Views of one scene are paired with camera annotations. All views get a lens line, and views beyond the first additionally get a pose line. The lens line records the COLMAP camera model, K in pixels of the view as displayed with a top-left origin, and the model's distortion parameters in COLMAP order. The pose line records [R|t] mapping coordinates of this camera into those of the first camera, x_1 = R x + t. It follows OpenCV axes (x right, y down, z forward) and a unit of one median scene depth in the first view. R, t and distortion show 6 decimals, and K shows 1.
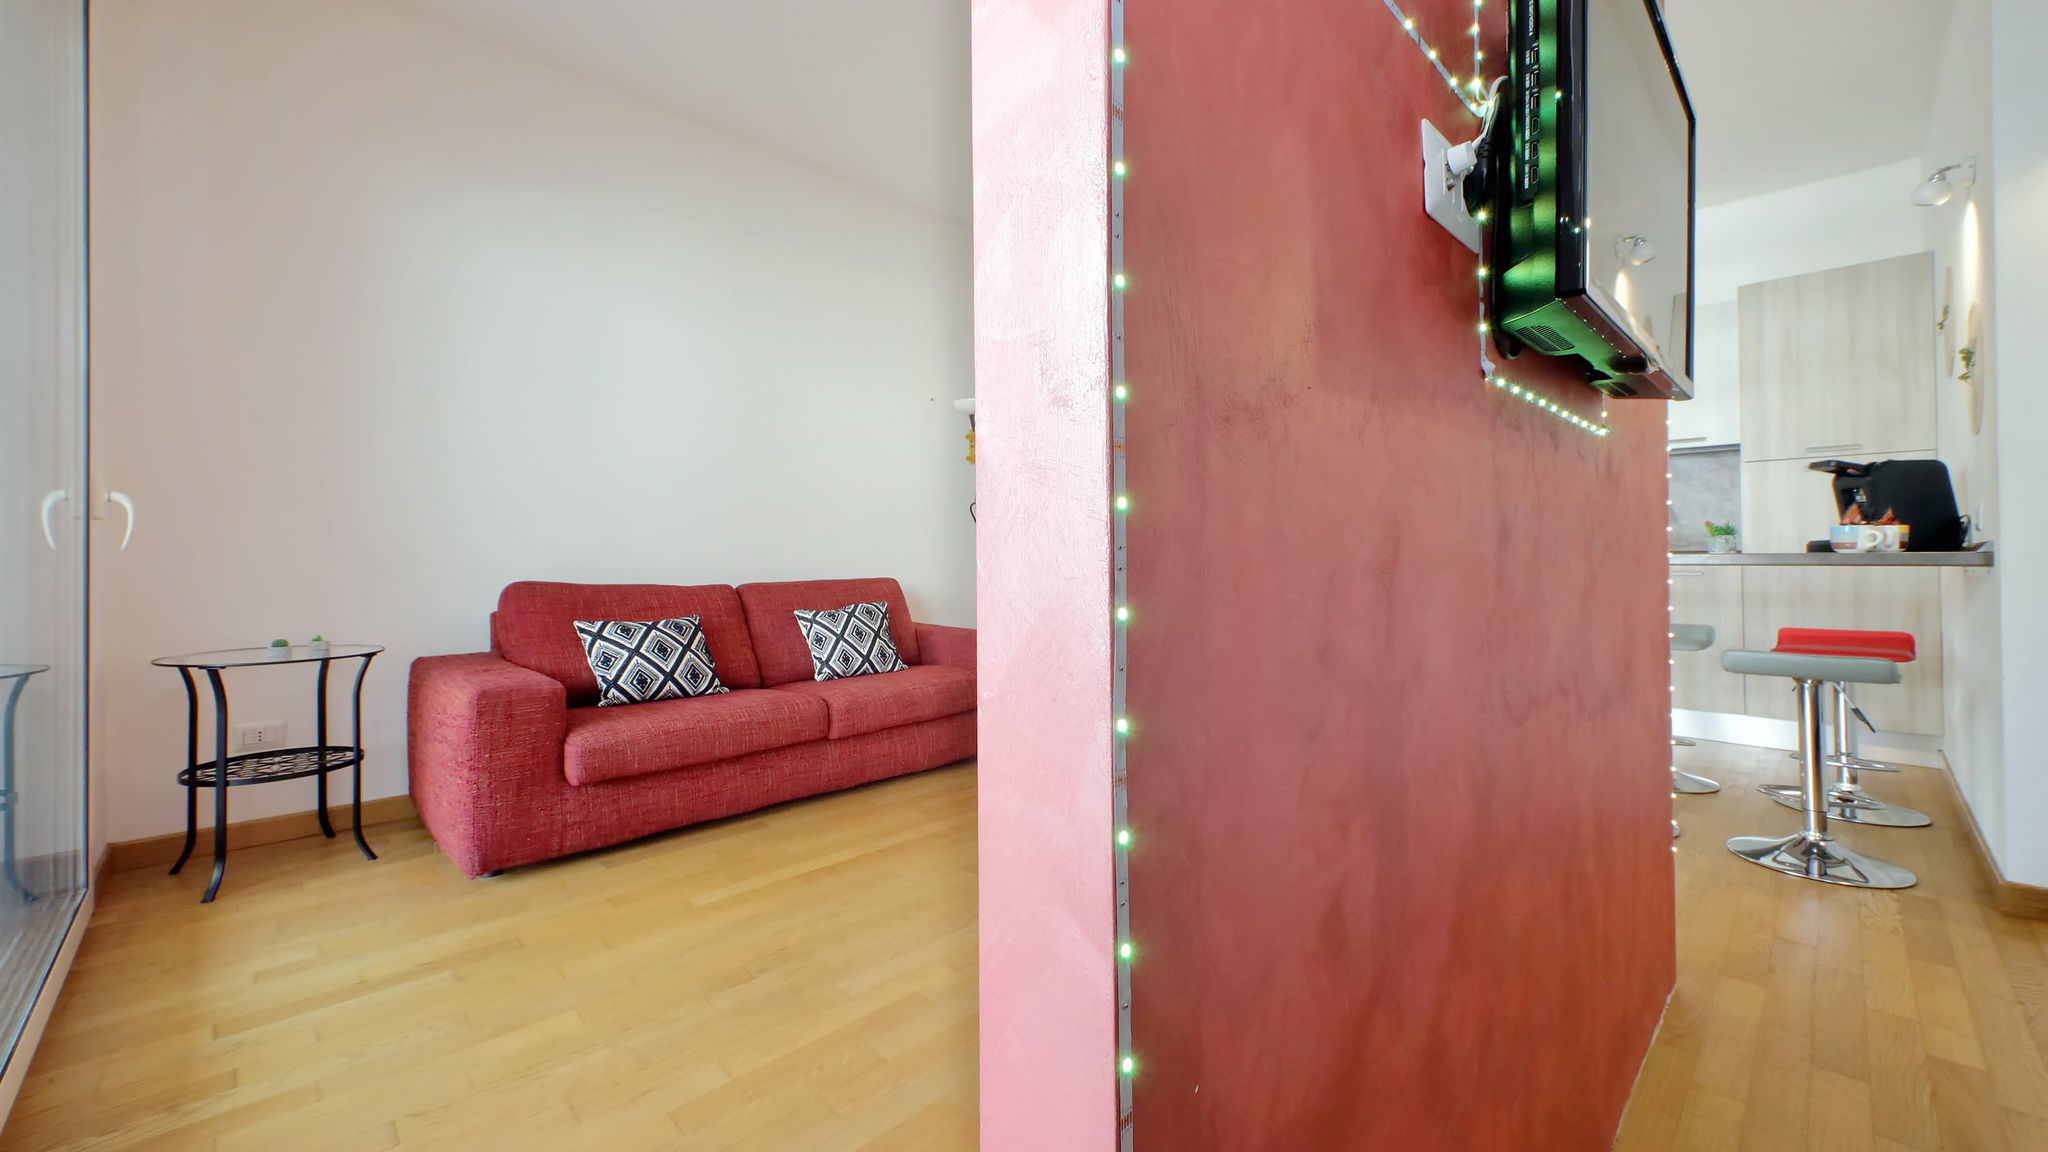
lens RADIAL K [[776.2, 0, 1026.2], [0, 776.2, 552.6], [0, 0, 1]] dist [0.020458, -0.006949]
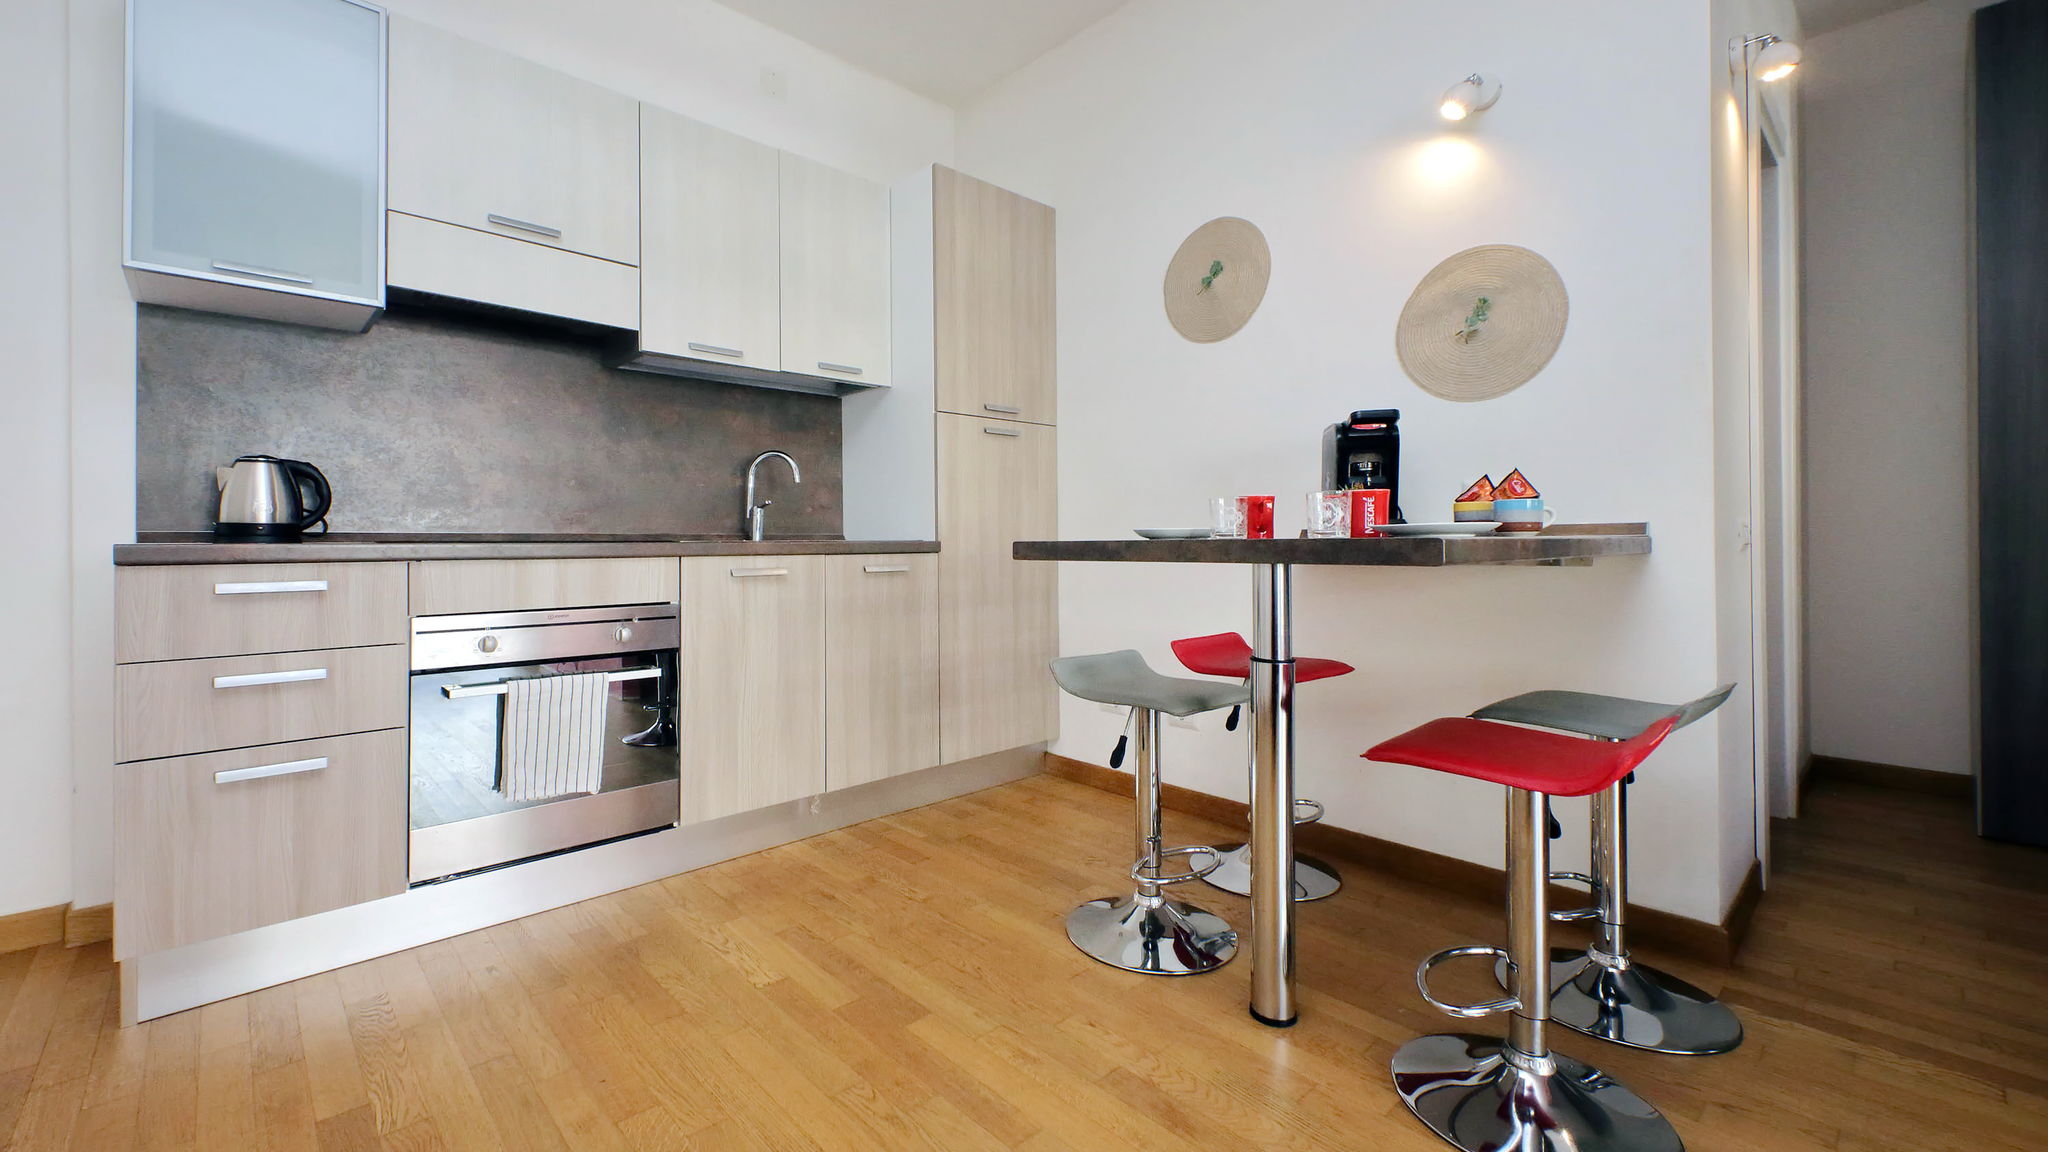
lens RADIAL K [[835.0, 0, 977.8], [0, 835.0, 541.8], [0, 0, 1]] dist [0.011702, -0.000675]
pose [[0.068953, -0.001694, 0.997619, 0.243214], [-0.001631, 0.999997, 0.001810, 0.004991], [-0.997619, -0.001751, 0.068950, 1.487021]]
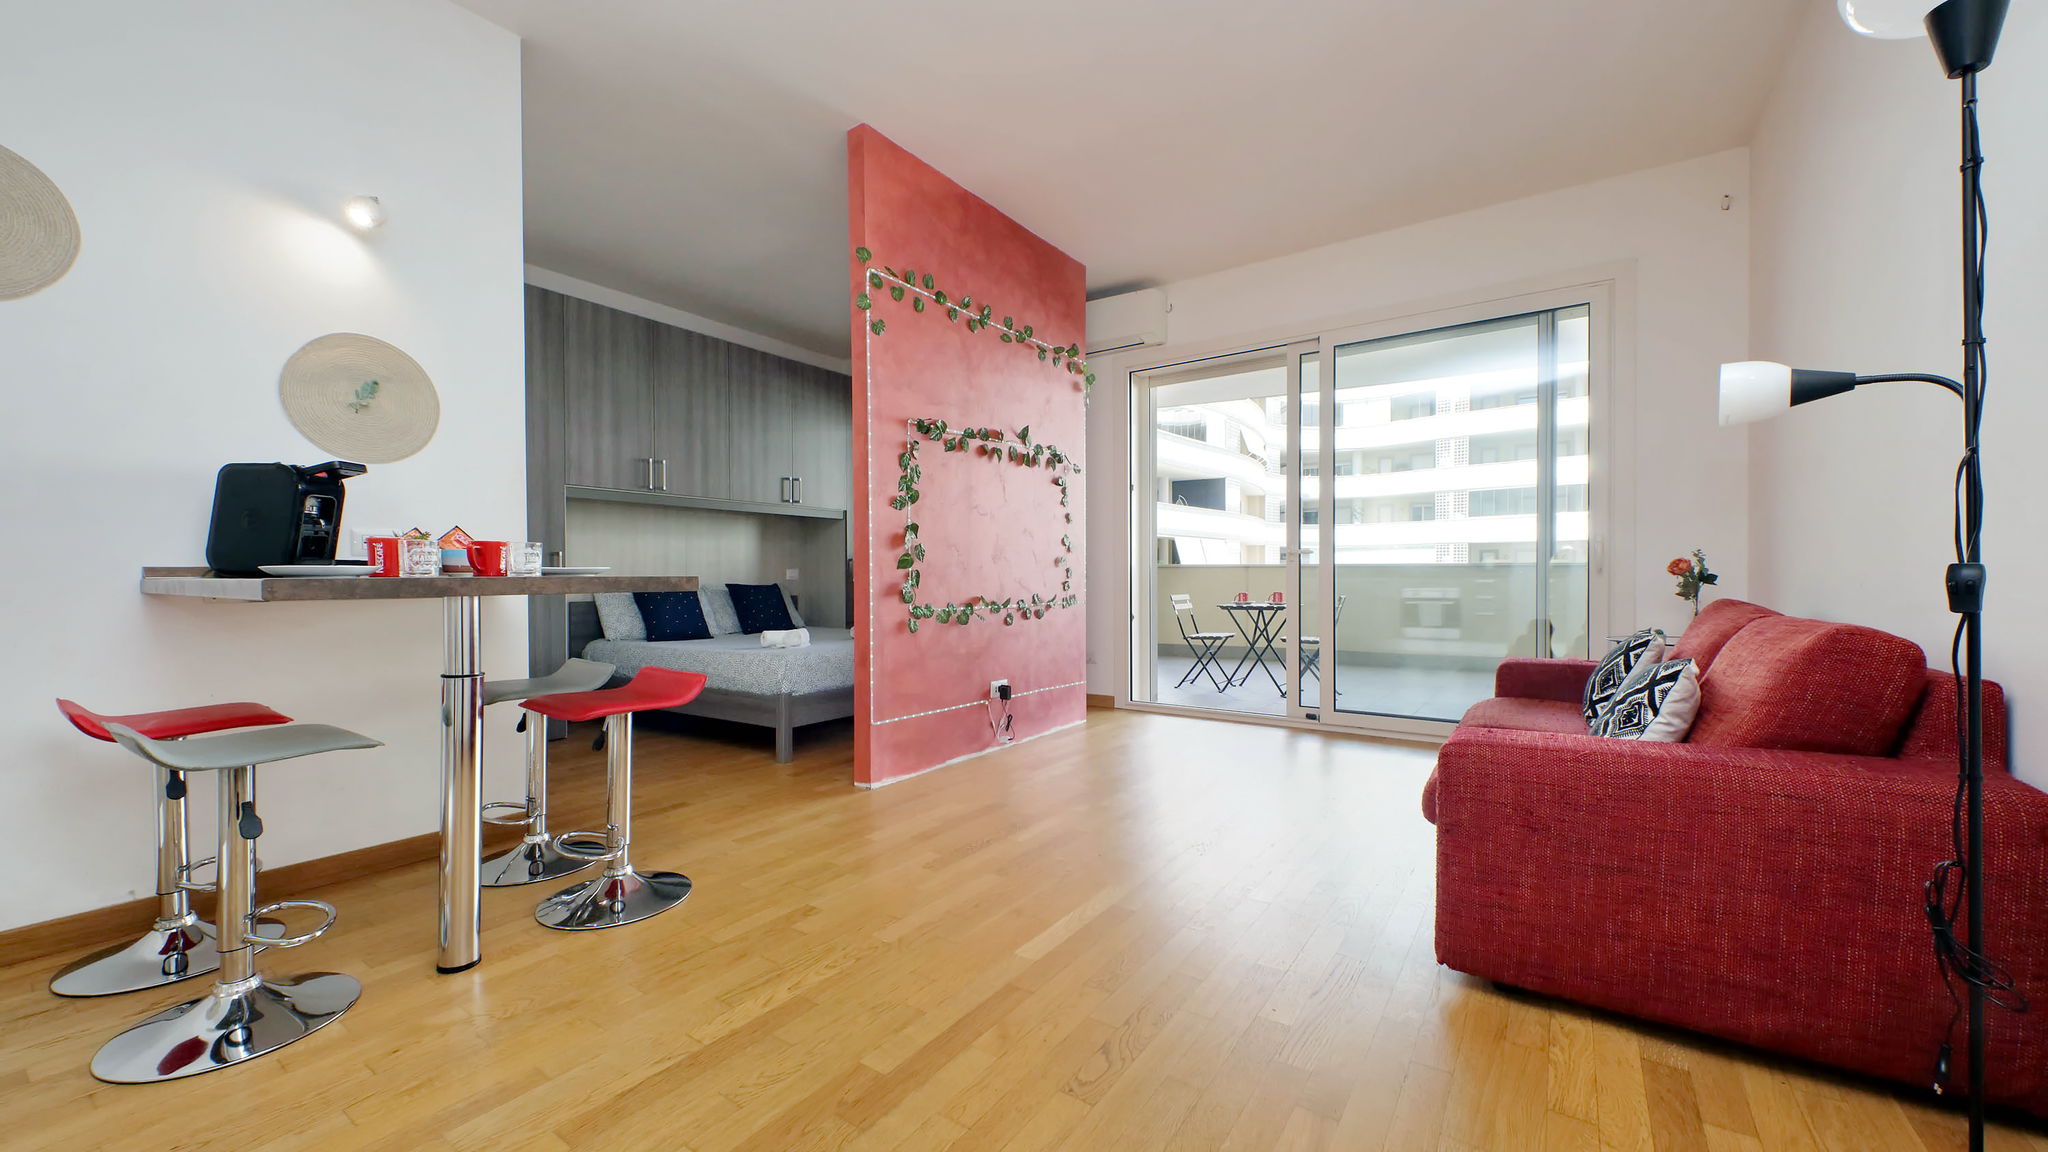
lens RADIAL K [[776.2, 0, 1020.9], [0, 776.2, 572.5], [0, 0, 1]] dist [0.020458, -0.006949]
pose [[-0.984846, 0.002130, -0.173419, 0.526637], [0.003939, 0.999941, -0.010088, 0.008935], [0.173387, -0.010619, -0.984797, 2.173516]]
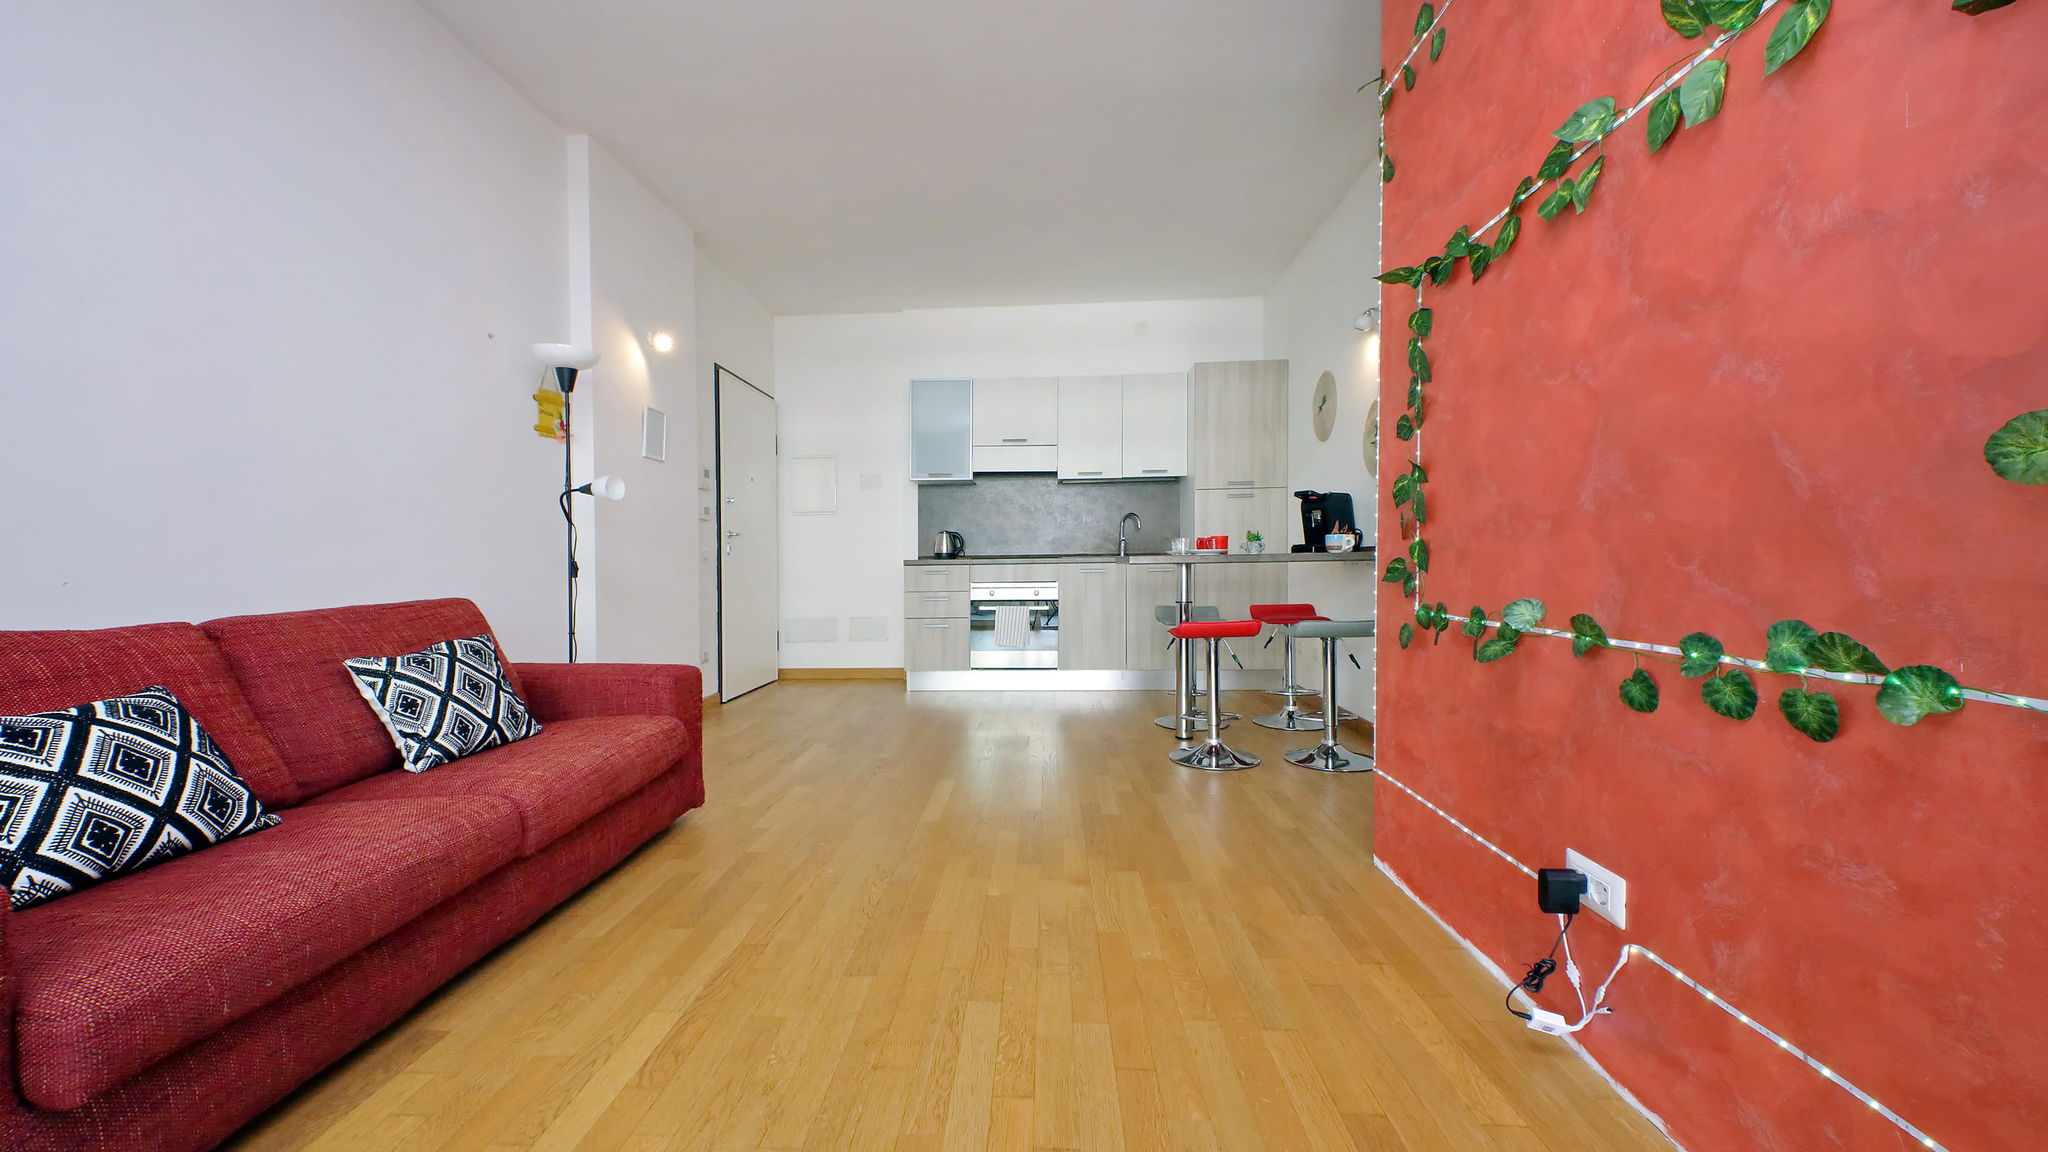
lens RADIAL K [[776.2, 0, 1004.0], [0, 776.2, 558.2], [0, 0, 1]] dist [0.020458, -0.006949]
pose [[0.747196, -0.008601, 0.664548, -0.439892], [0.009140, 0.999955, 0.002665, 0.000966], [-0.664540, 0.004083, 0.747241, 0.312762]]
